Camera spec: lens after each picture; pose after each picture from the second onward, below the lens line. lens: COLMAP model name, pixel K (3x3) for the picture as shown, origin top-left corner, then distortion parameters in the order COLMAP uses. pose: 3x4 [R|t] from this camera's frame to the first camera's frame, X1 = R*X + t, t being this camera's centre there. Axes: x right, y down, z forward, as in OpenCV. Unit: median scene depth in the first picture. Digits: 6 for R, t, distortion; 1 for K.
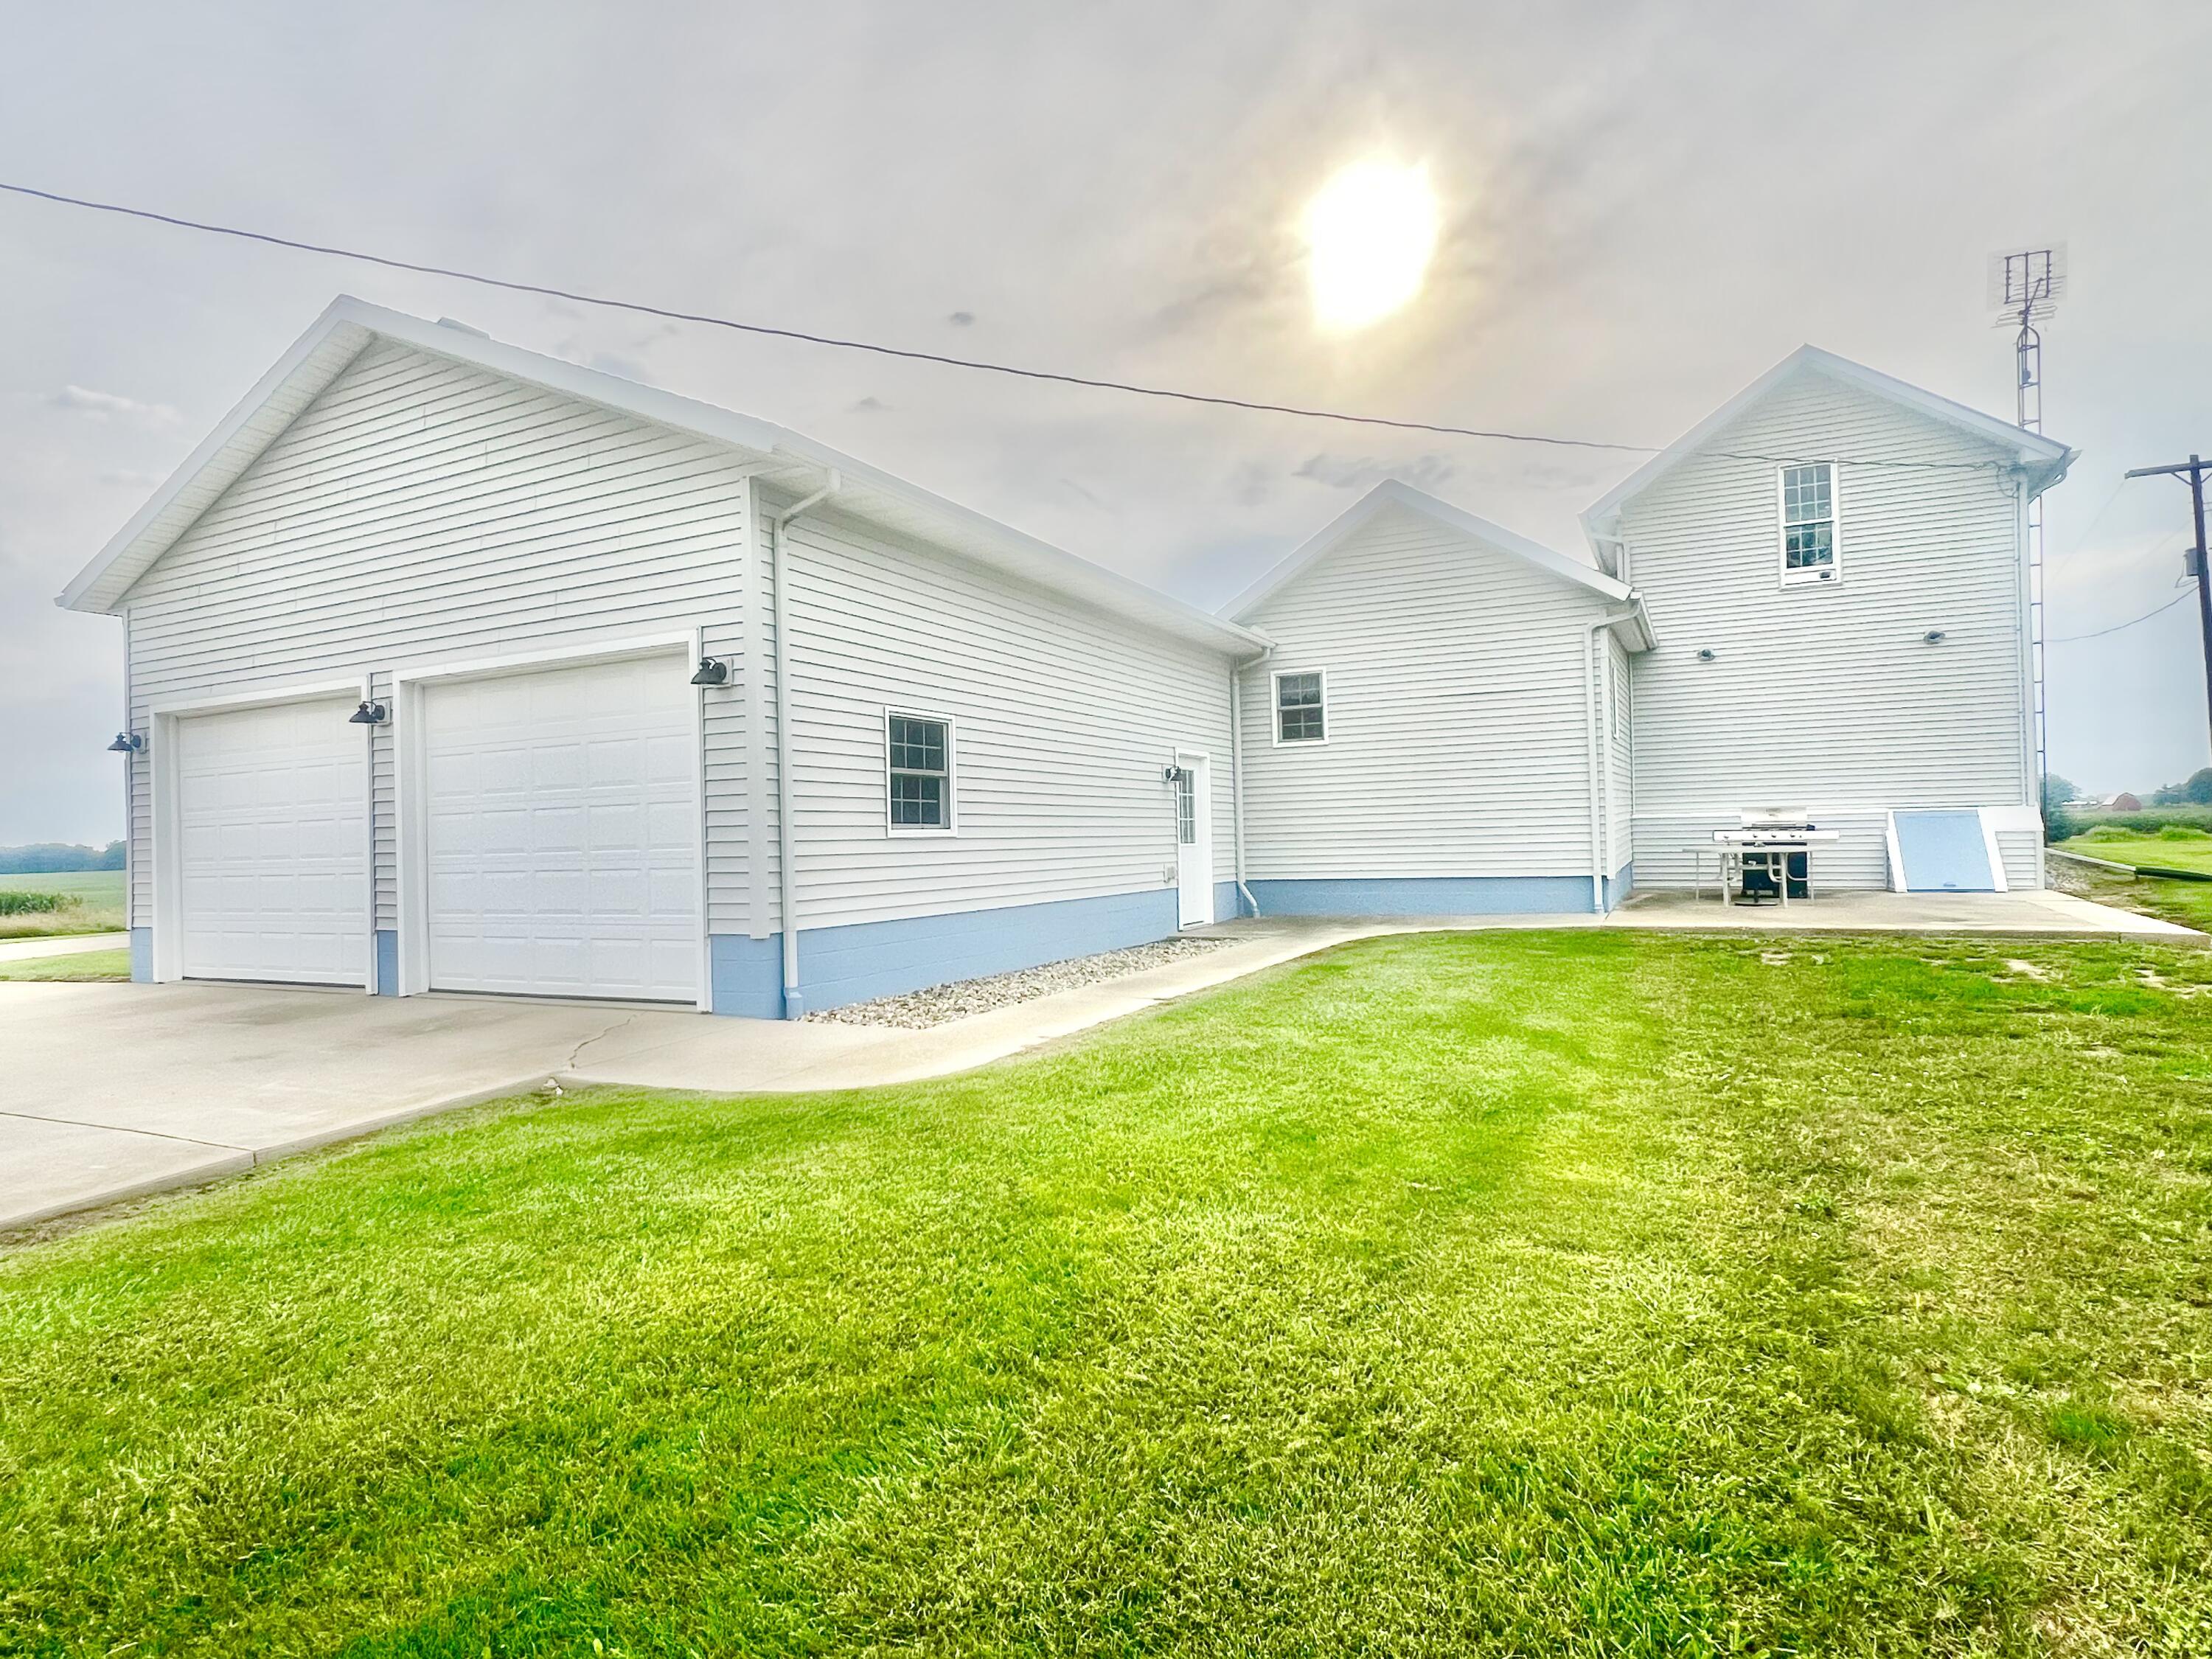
lens RADIAL K [[1210.0, 0, 1106.0], [0, 1210.0, 829.5], [0, 0, 1]] dist [-0.006925, -0.000148]
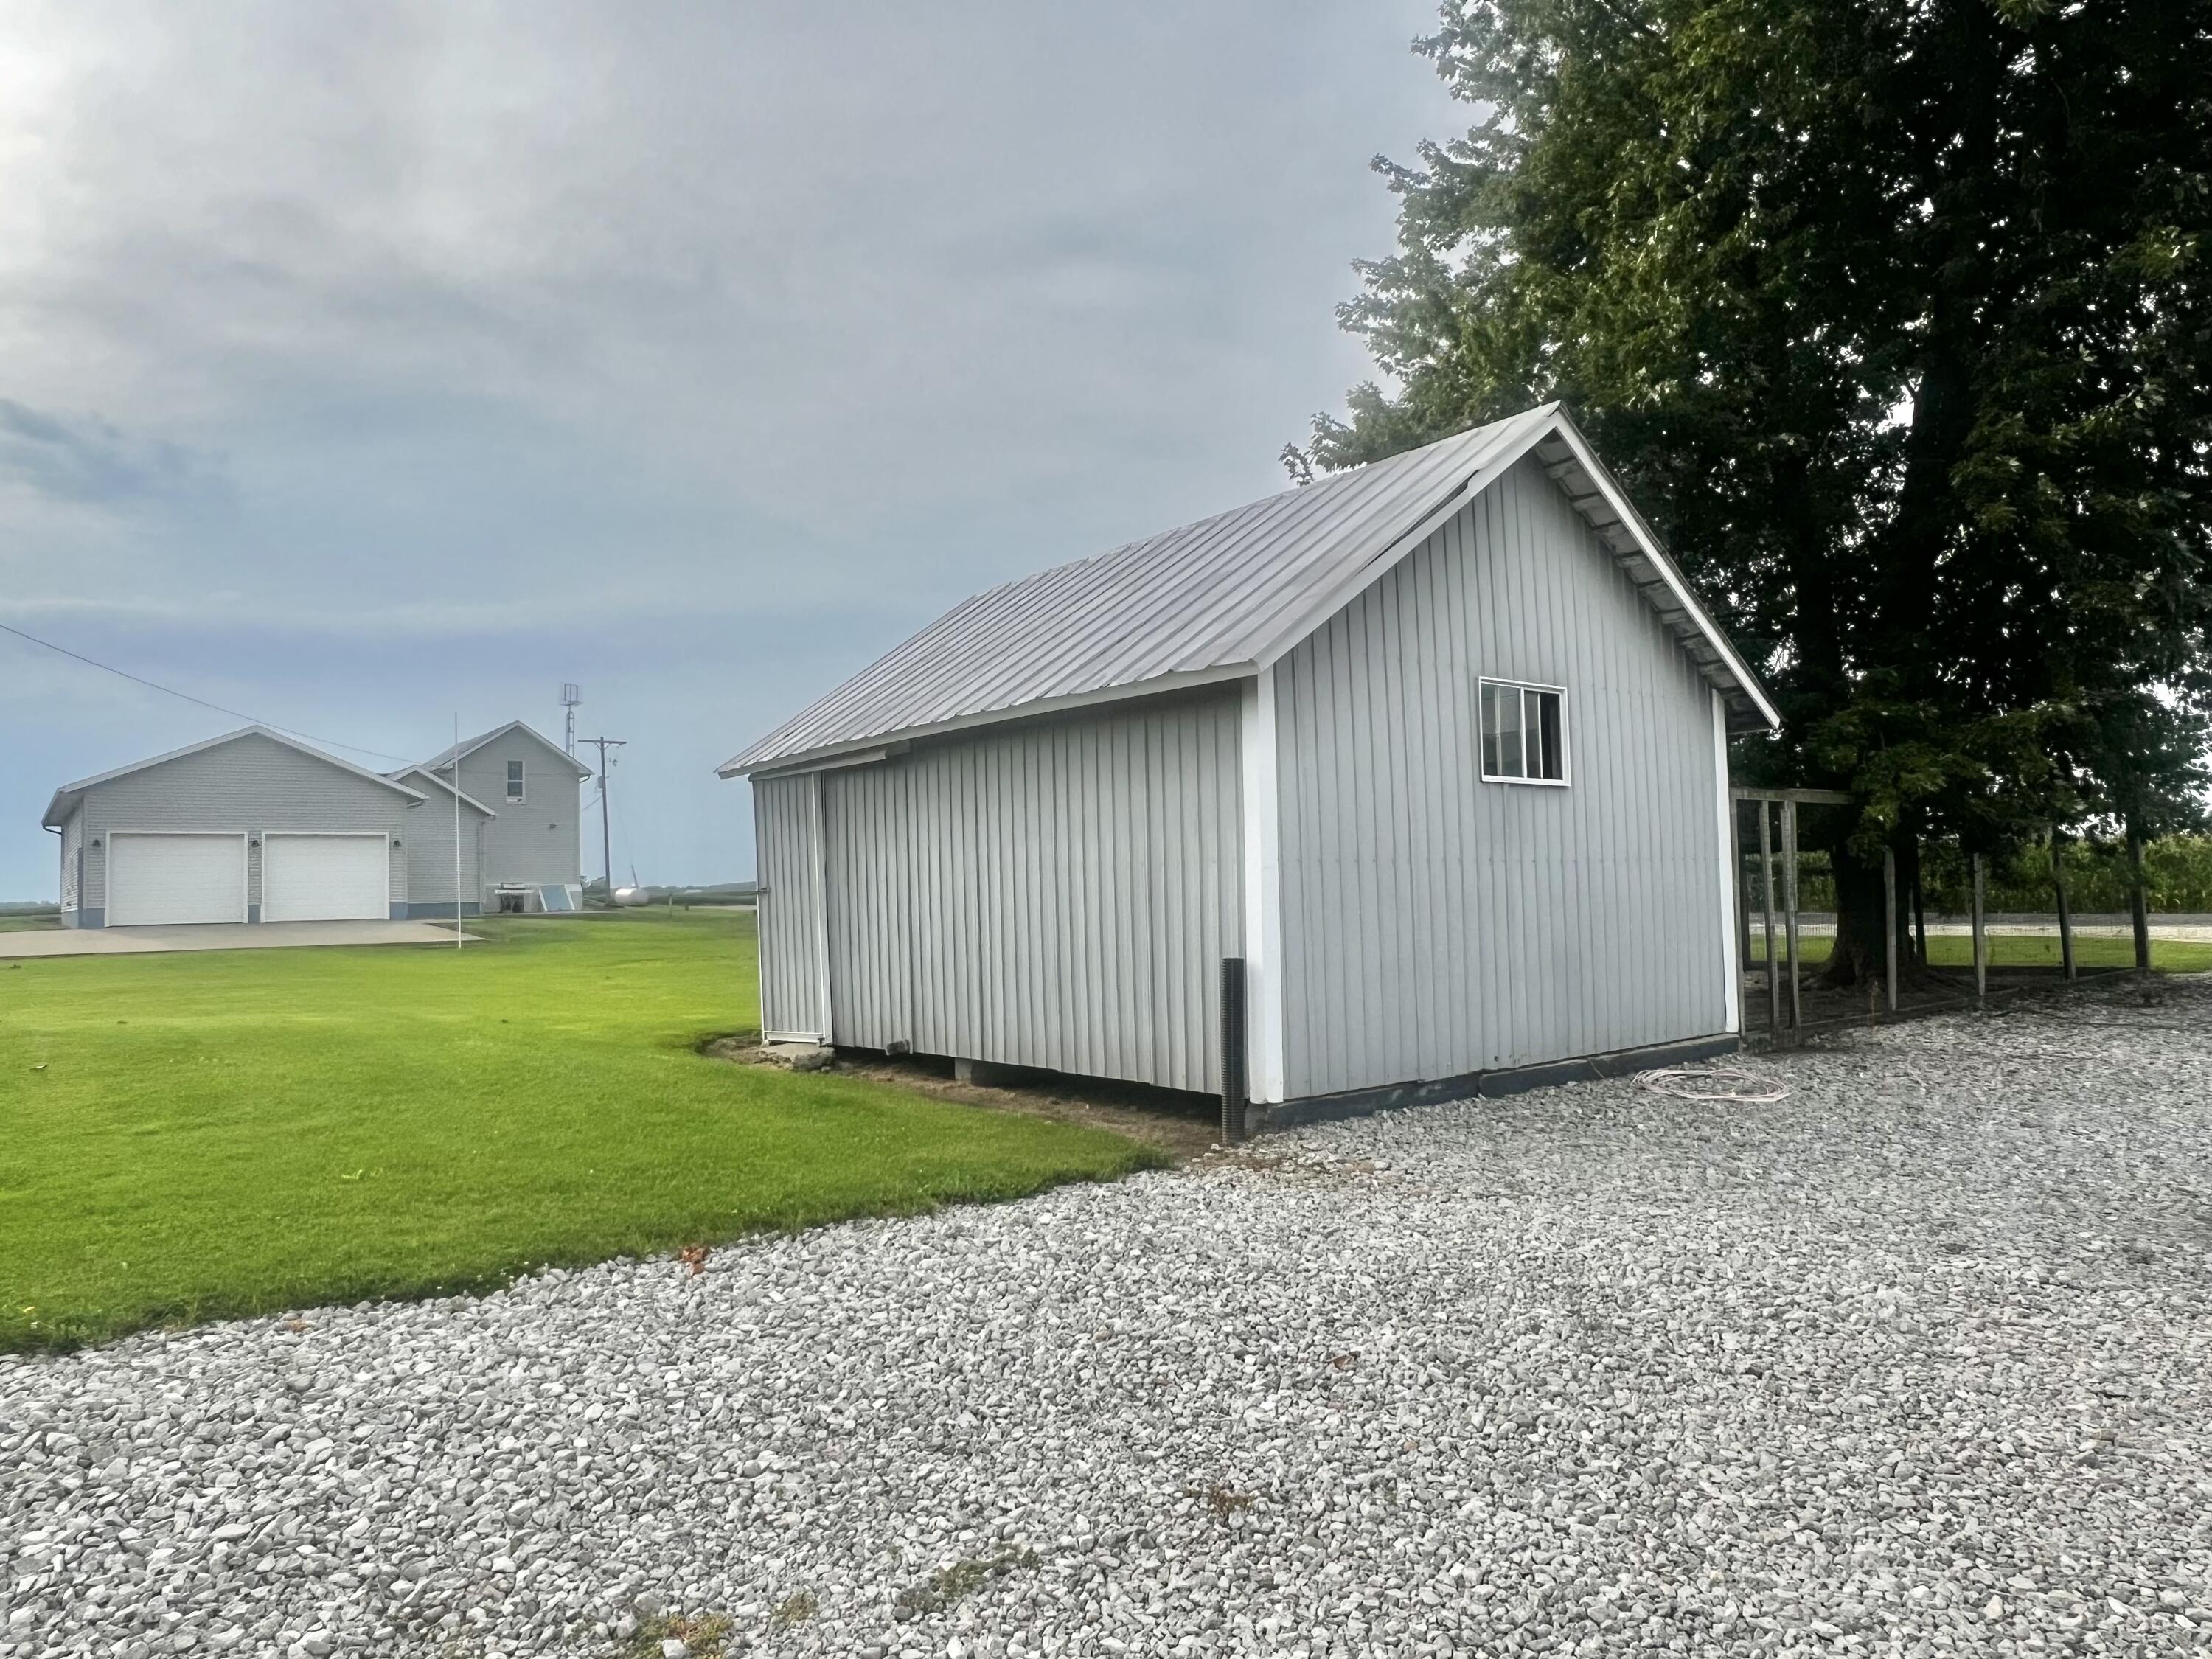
lens RADIAL K [[1445.6, 0, 1106.0], [0, 1445.6, 829.5], [0, 0, 1]] dist [-0.007569, -0.003856]
pose [[0.435034, 0.053621, 0.898816, -1.992449], [0.011611, 0.997808, -0.065146, 0.098533], [-0.900339, 0.038777, 0.433457, -1.836808]]
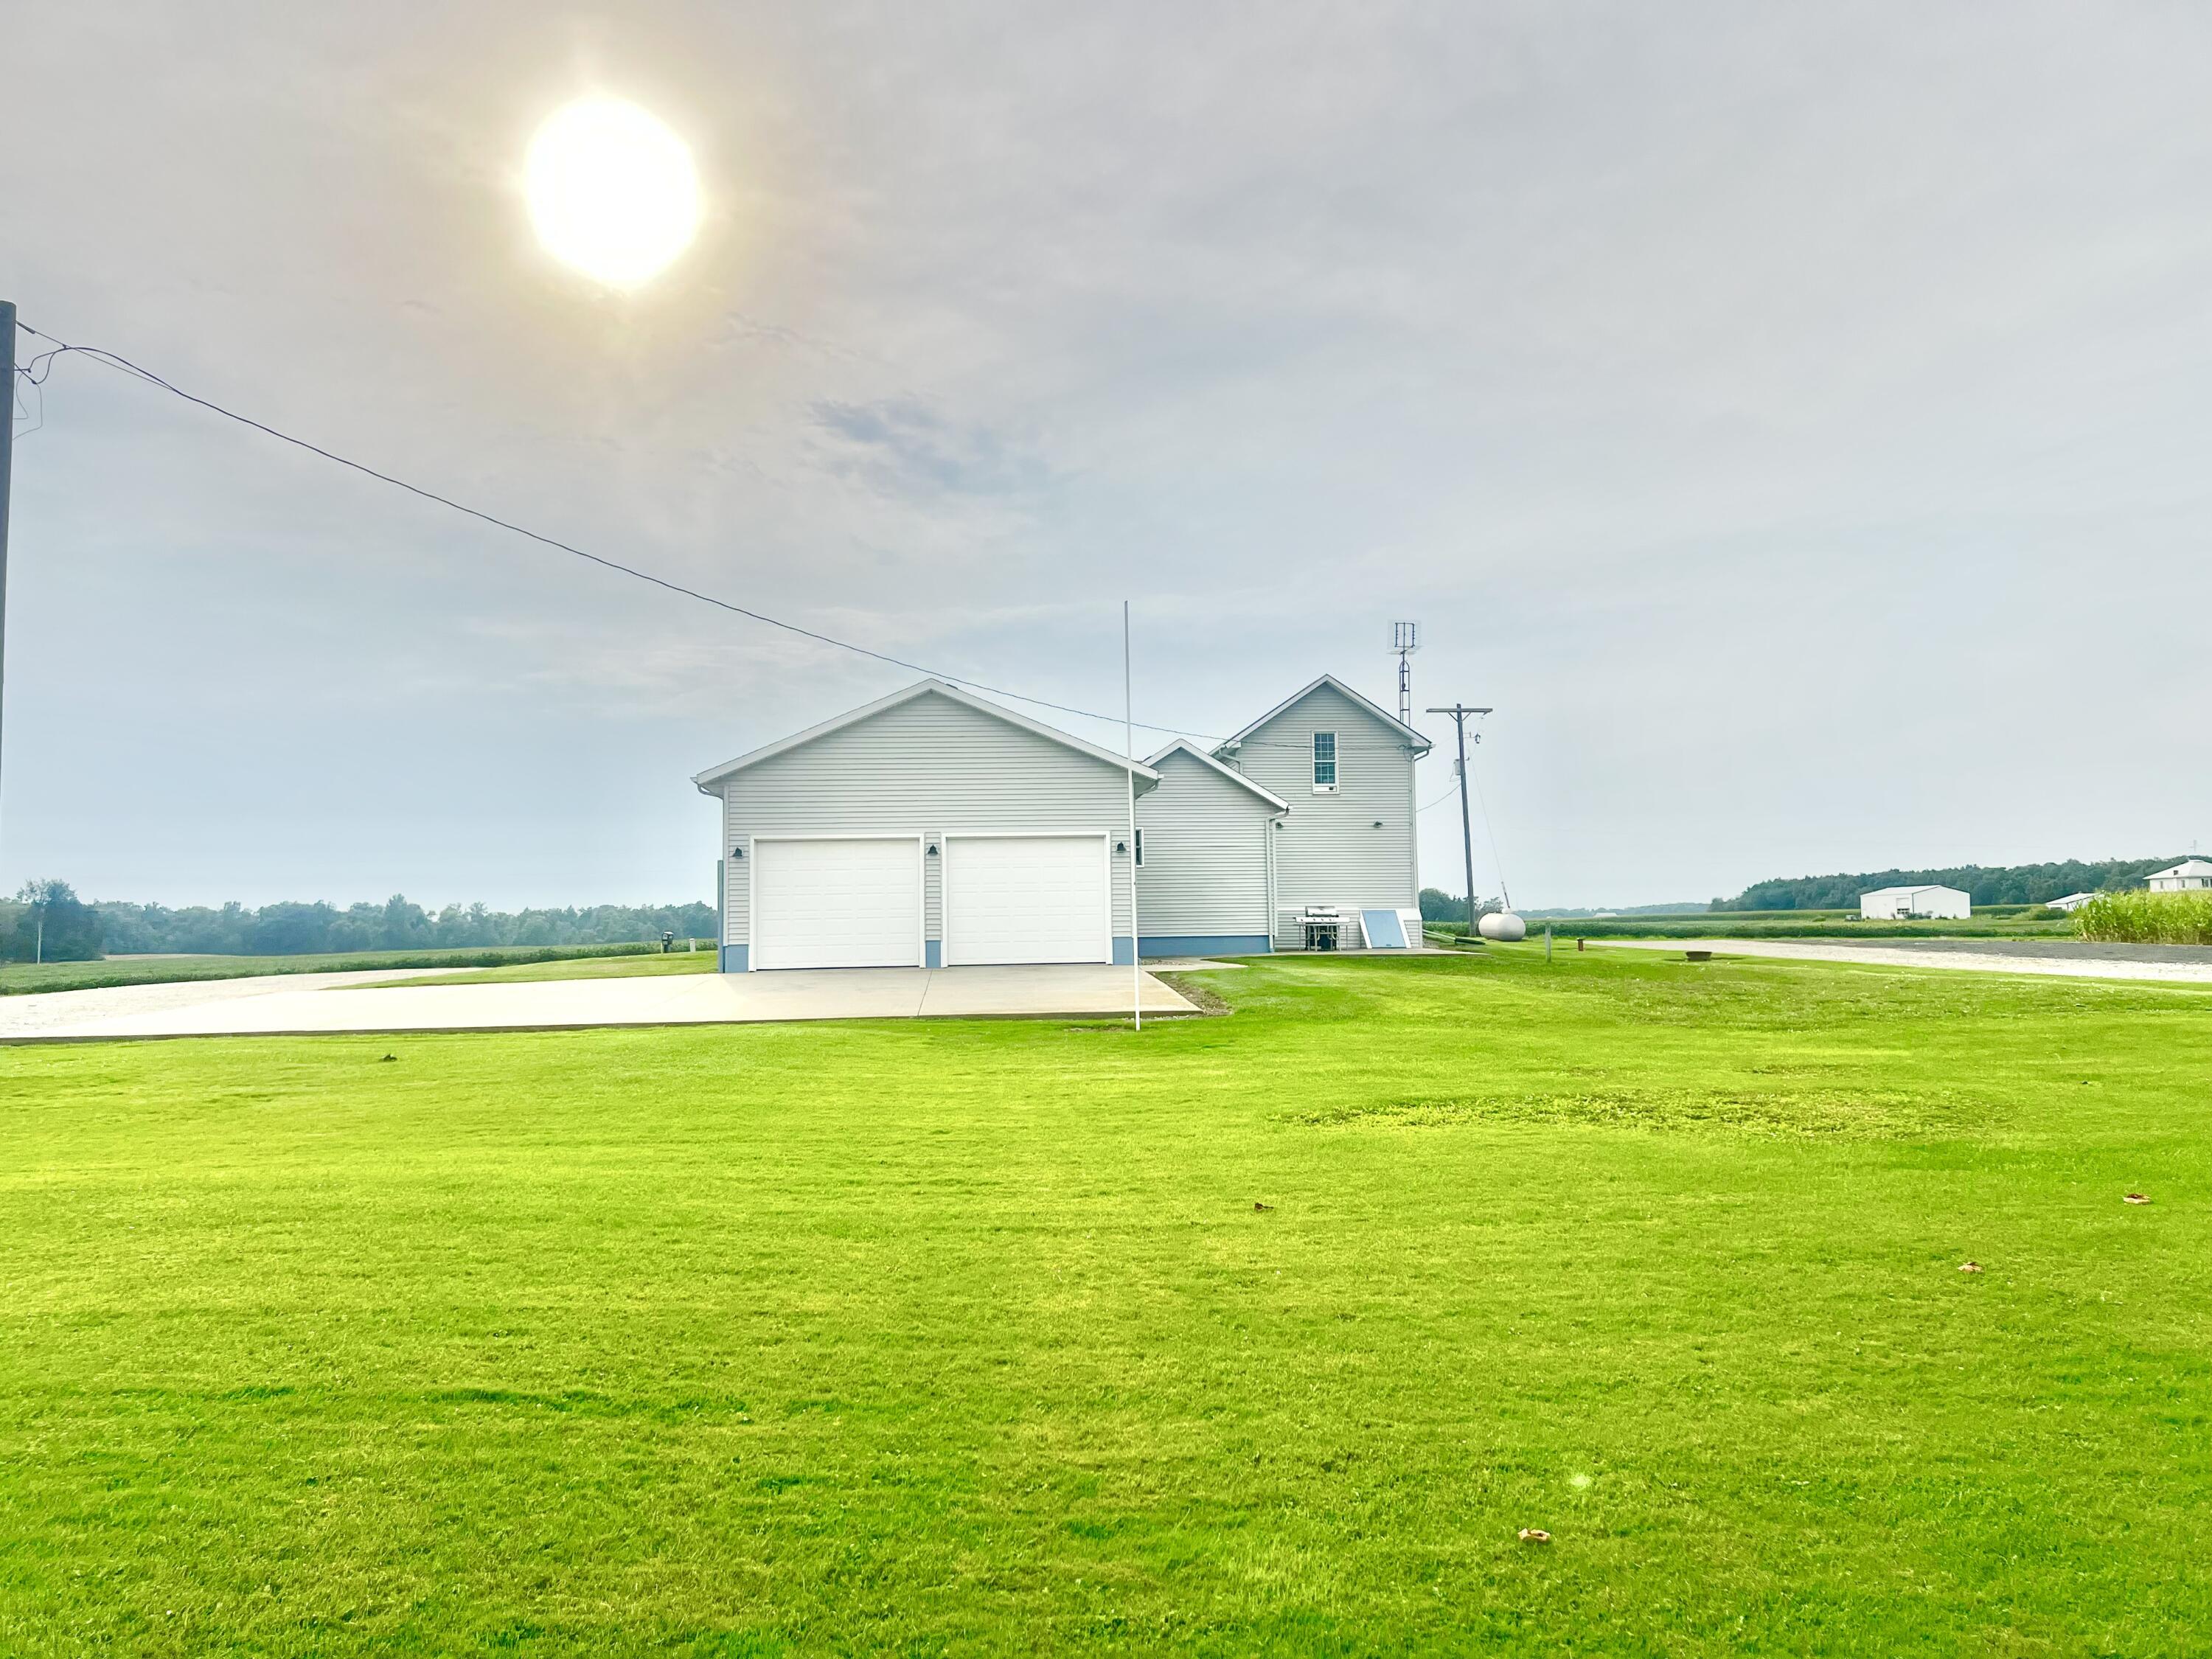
lens RADIAL K [[1663.2, 0, 1116.1], [0, 1663.2, 834.7], [0, 0, 1]] dist [0.059886, -0.081323]
pose [[0.846242, 0.044232, 0.530959, -1.236387], [-0.007491, 0.997437, -0.071152, 0.063920], [-0.532746, 0.056235, 0.844405, -1.193673]]
